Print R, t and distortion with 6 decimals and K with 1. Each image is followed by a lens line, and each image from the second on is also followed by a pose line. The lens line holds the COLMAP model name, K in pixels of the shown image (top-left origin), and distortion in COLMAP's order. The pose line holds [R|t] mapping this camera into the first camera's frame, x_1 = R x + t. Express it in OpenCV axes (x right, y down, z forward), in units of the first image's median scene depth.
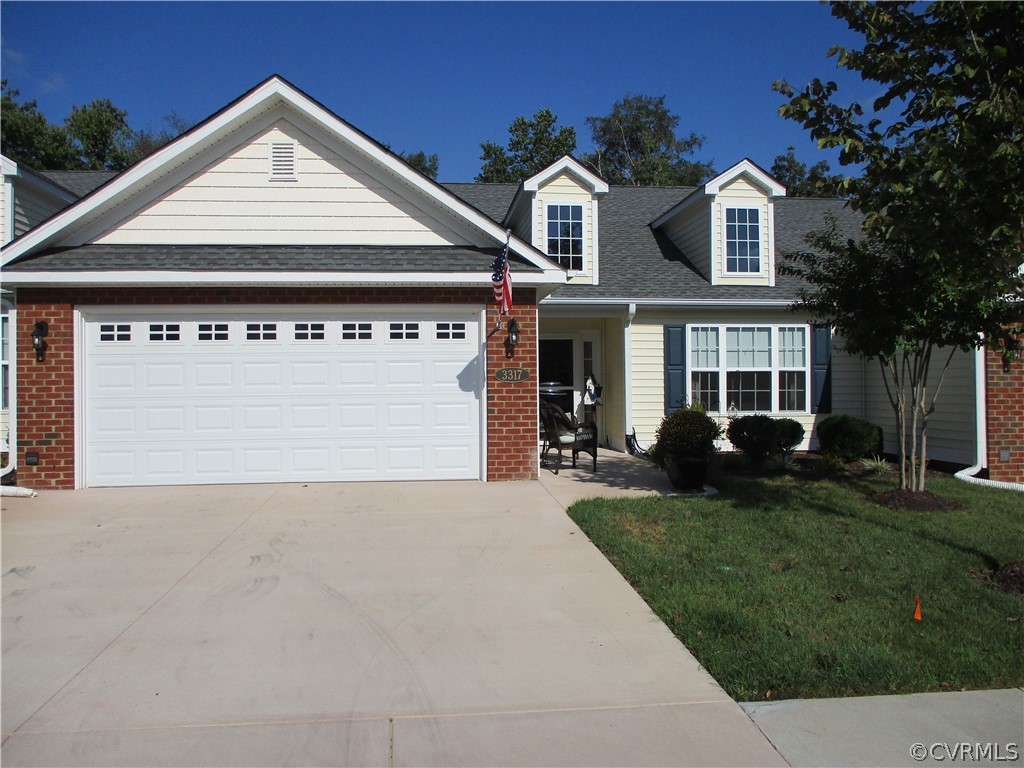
lens RADIAL K [[855.1, 0, 517.3], [0, 855.1, 379.9], [0, 0, 1]] dist [-0.029747, 0.008400]
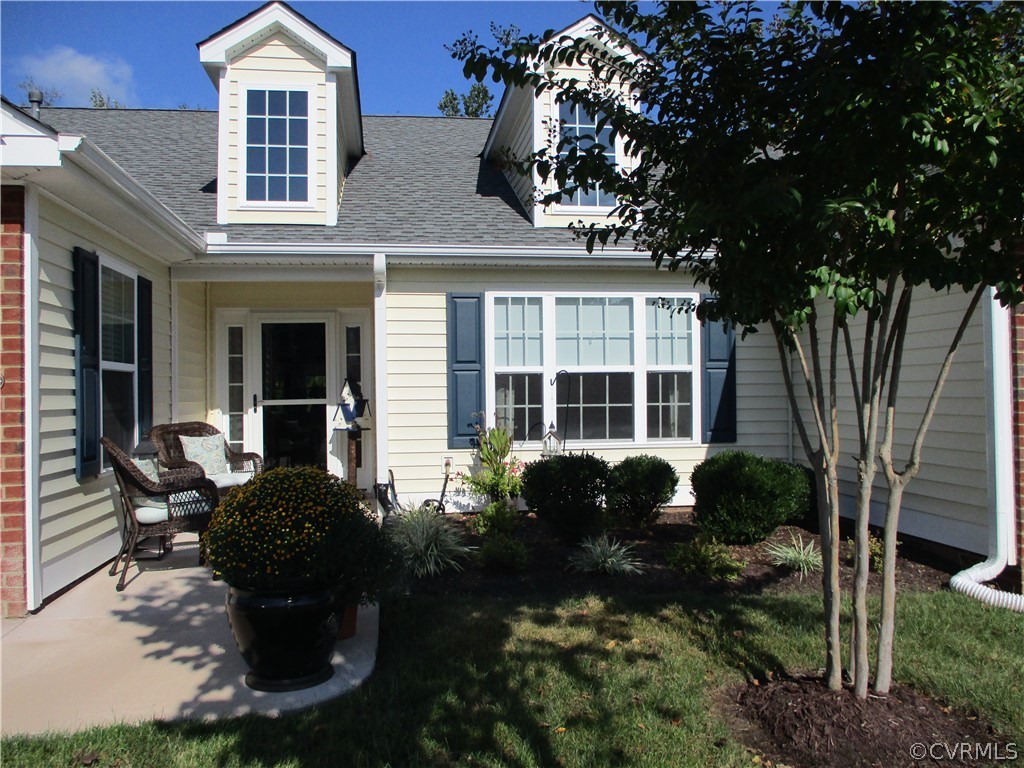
lens RADIAL K [[855.1, 0, 505.1], [0, 855.1, 390.6], [0, 0, 1]] dist [-0.029747, 0.008400]
pose [[0.999731, -0.005273, 0.022599, 0.197747], [0.005159, 0.999974, 0.005119, -0.000780], [-0.022625, -0.005001, 0.999732, 0.414372]]
